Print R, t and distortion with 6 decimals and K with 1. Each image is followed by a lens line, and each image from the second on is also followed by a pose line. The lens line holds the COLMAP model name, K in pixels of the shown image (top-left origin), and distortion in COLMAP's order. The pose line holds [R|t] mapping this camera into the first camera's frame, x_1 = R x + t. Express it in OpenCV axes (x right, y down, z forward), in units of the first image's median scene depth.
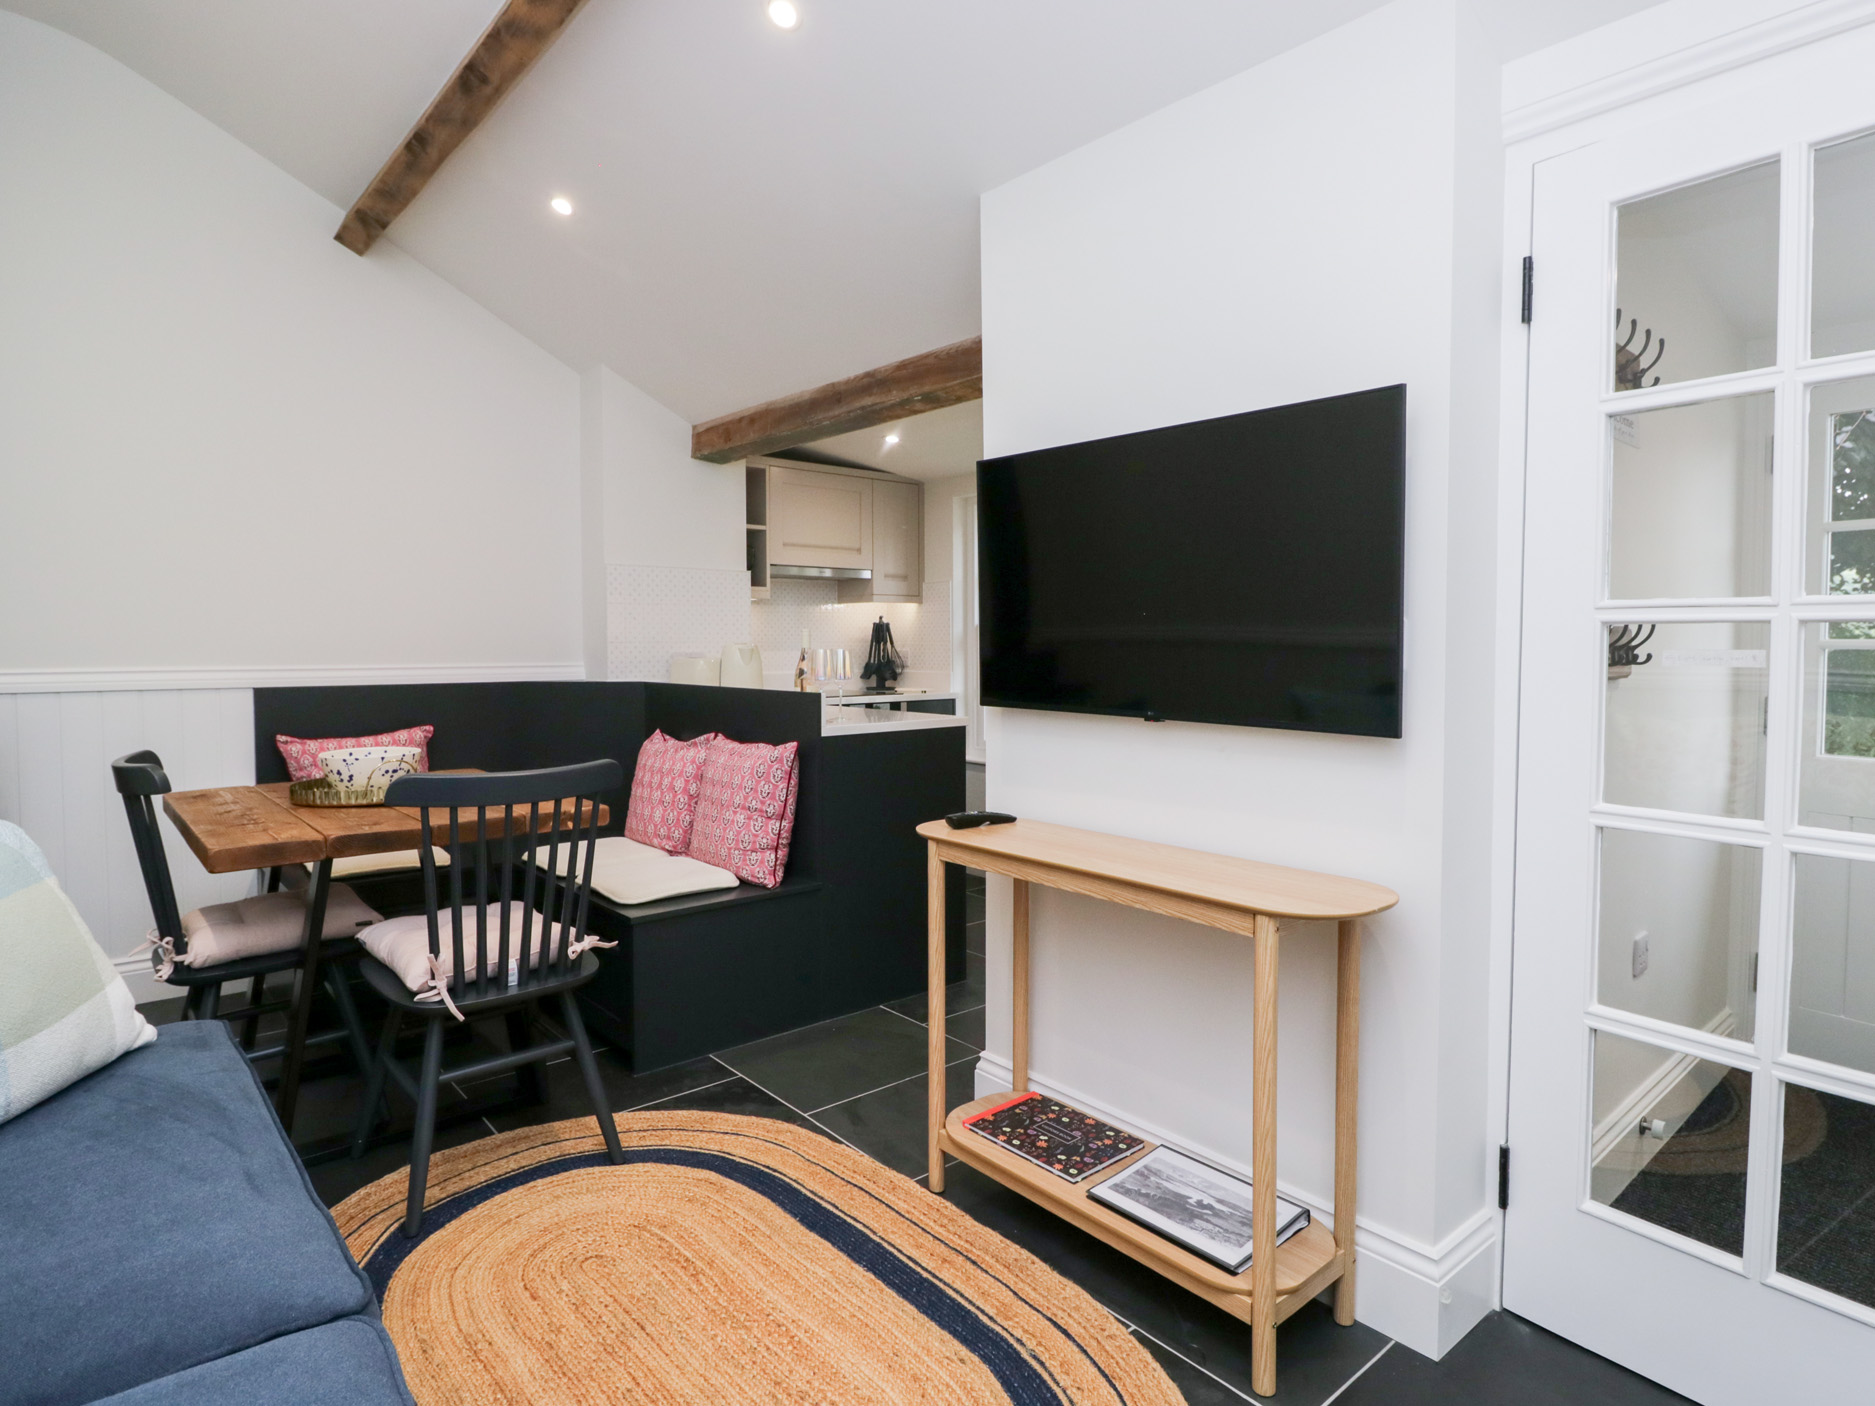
lens RADIAL K [[1027.5, 0, 927.3], [0, 1027.5, 682.2], [0, 0, 1]] dist [-0.000784, -0.017464]
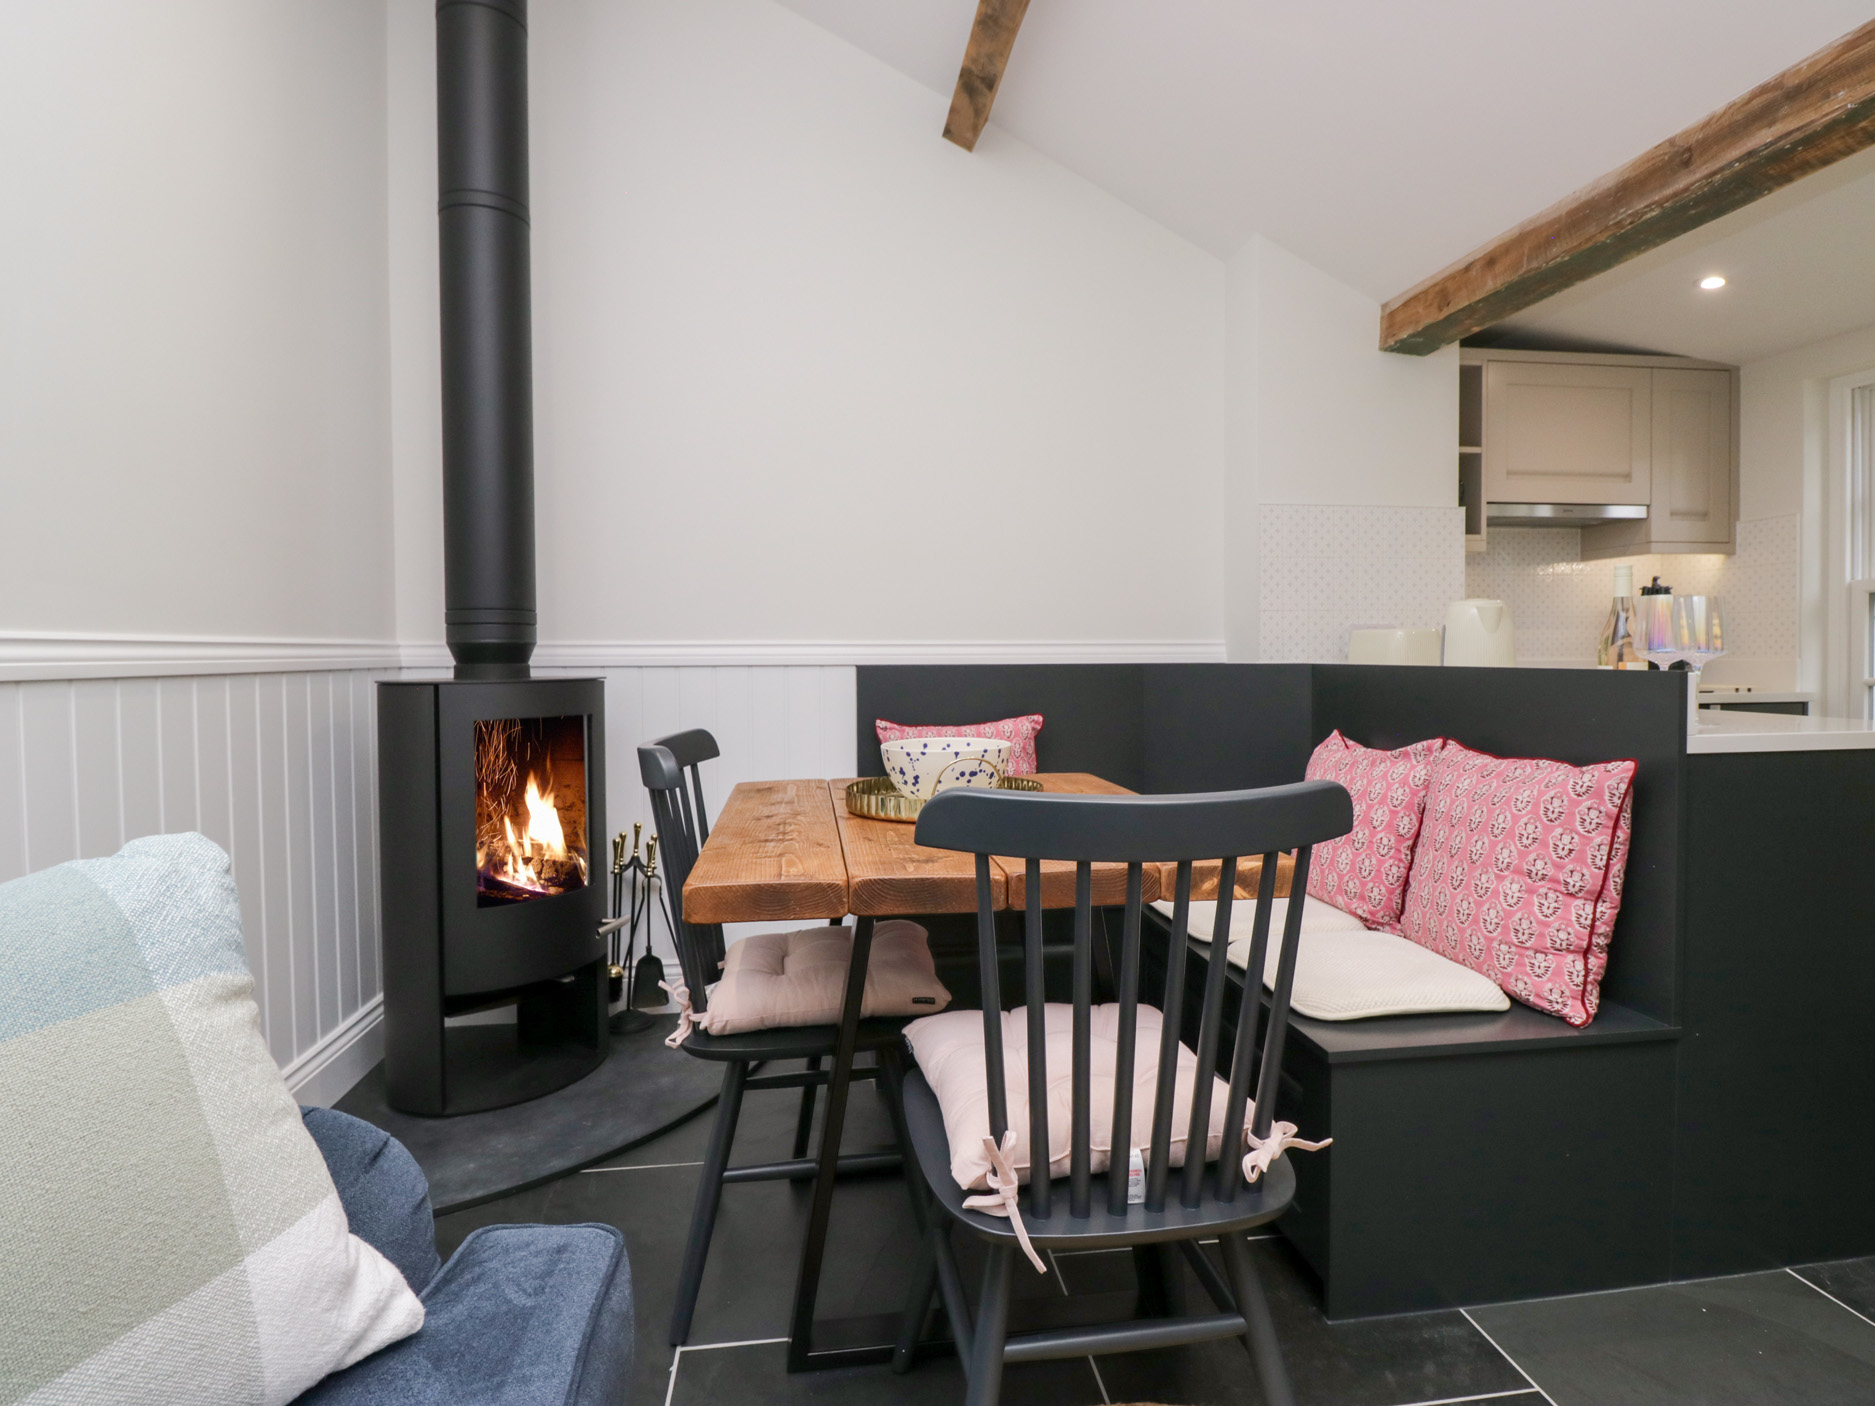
lens RADIAL K [[991.3, 0, 942.8], [0, 991.3, 678.1], [0, 0, 1]] dist [0.002616, -0.015116]
pose [[0.840369, 0.009397, -0.541934, -0.141136], [-0.015541, 0.999856, -0.006762, 0.022015], [0.541793, 0.014105, 0.840394, 0.339805]]
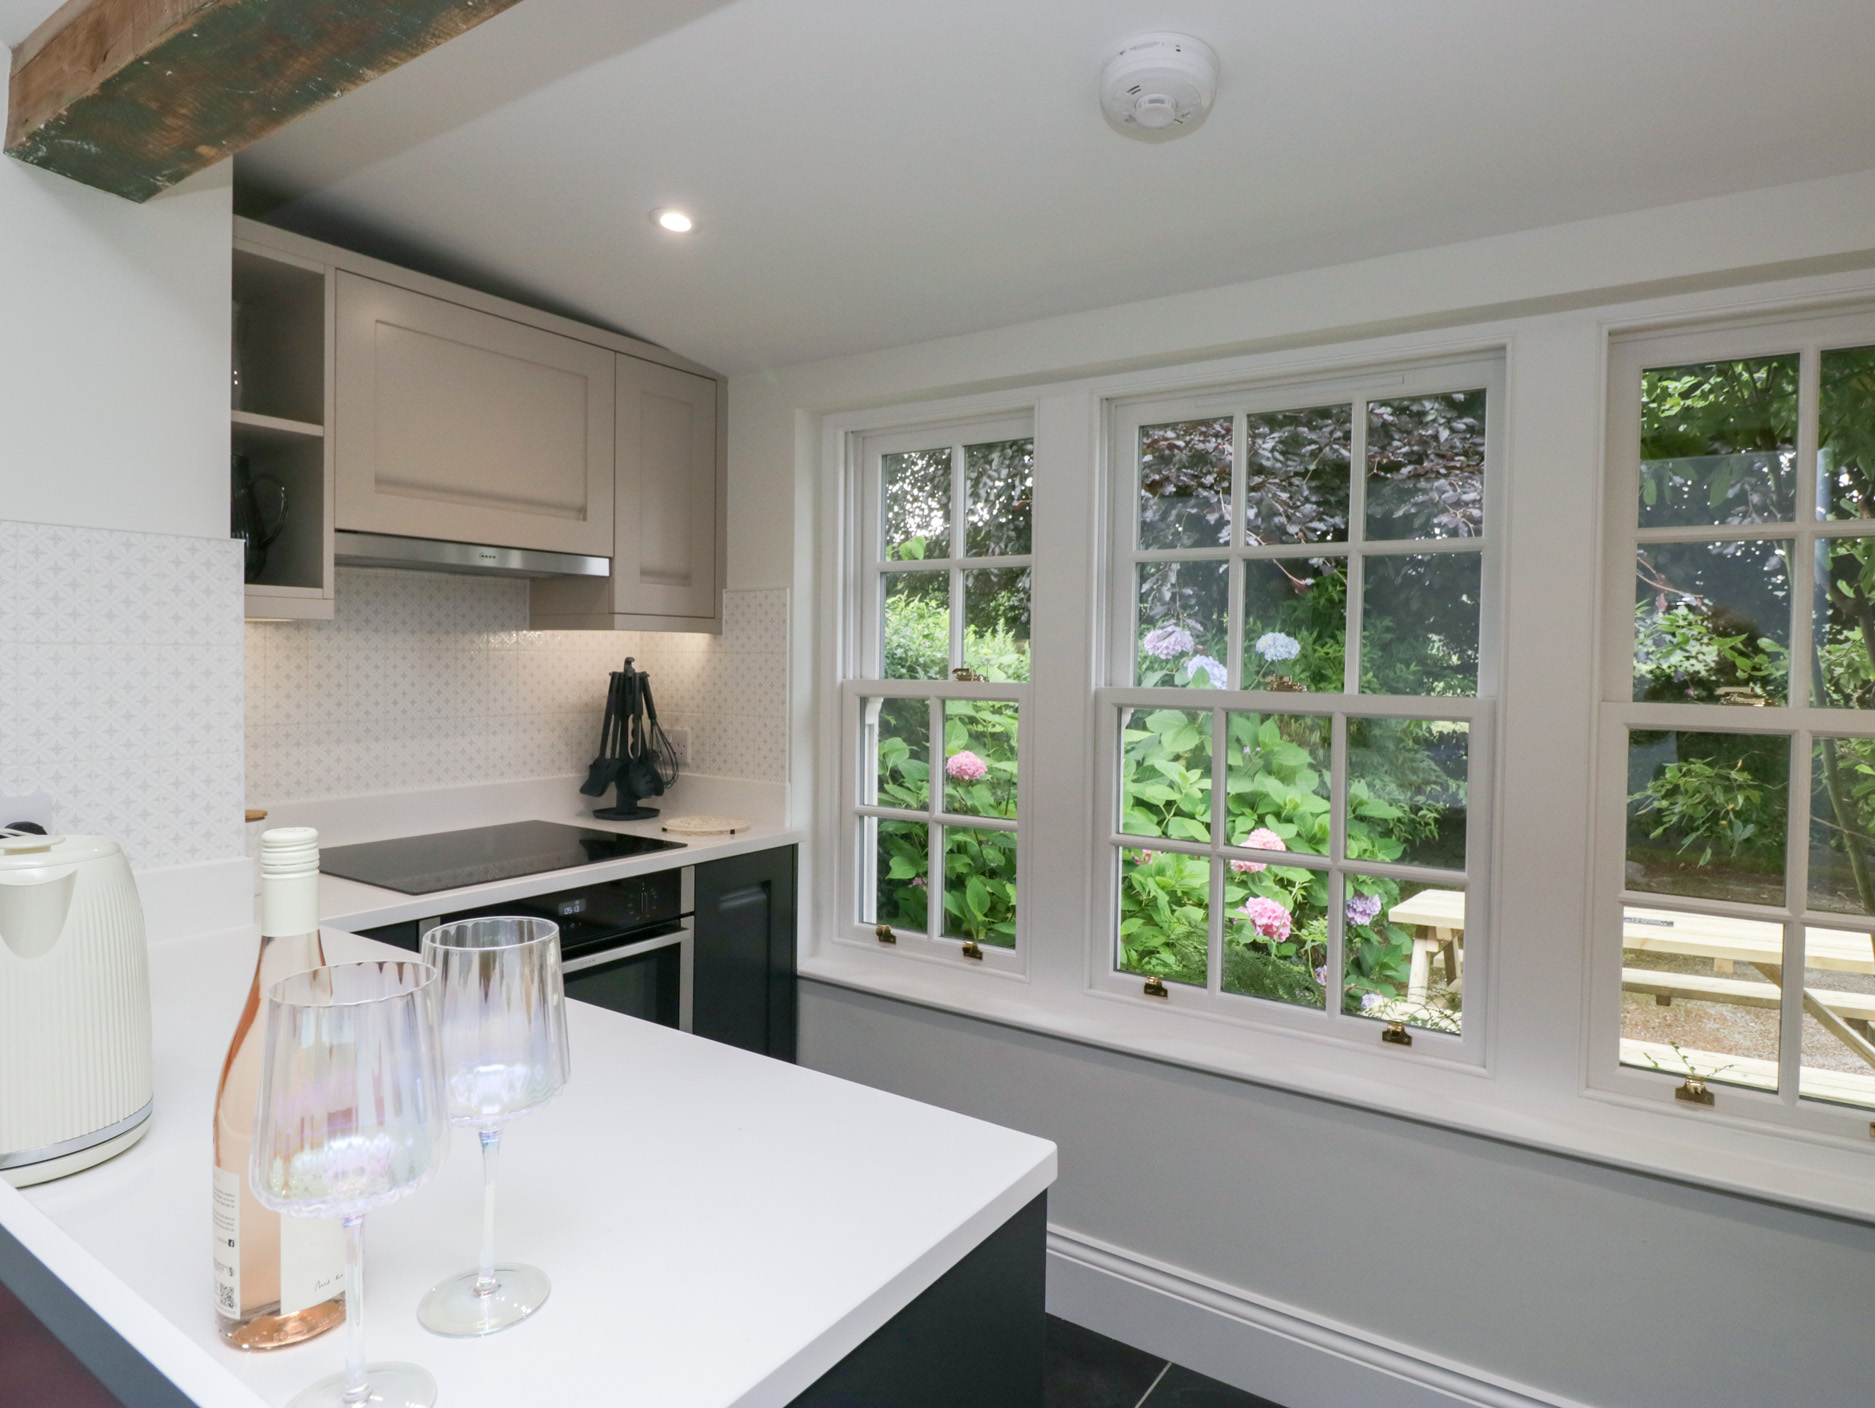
lens RADIAL K [[1082.8, 0, 948.6], [0, 1082.8, 676.9], [0, 0, 1]] dist [0.009311, -0.015627]
pose [[0.964342, 0.010255, 0.264460, -0.057849], [-0.005393, 0.999803, -0.019102, -0.077851], [-0.264604, 0.016995, 0.964207, 0.802495]]
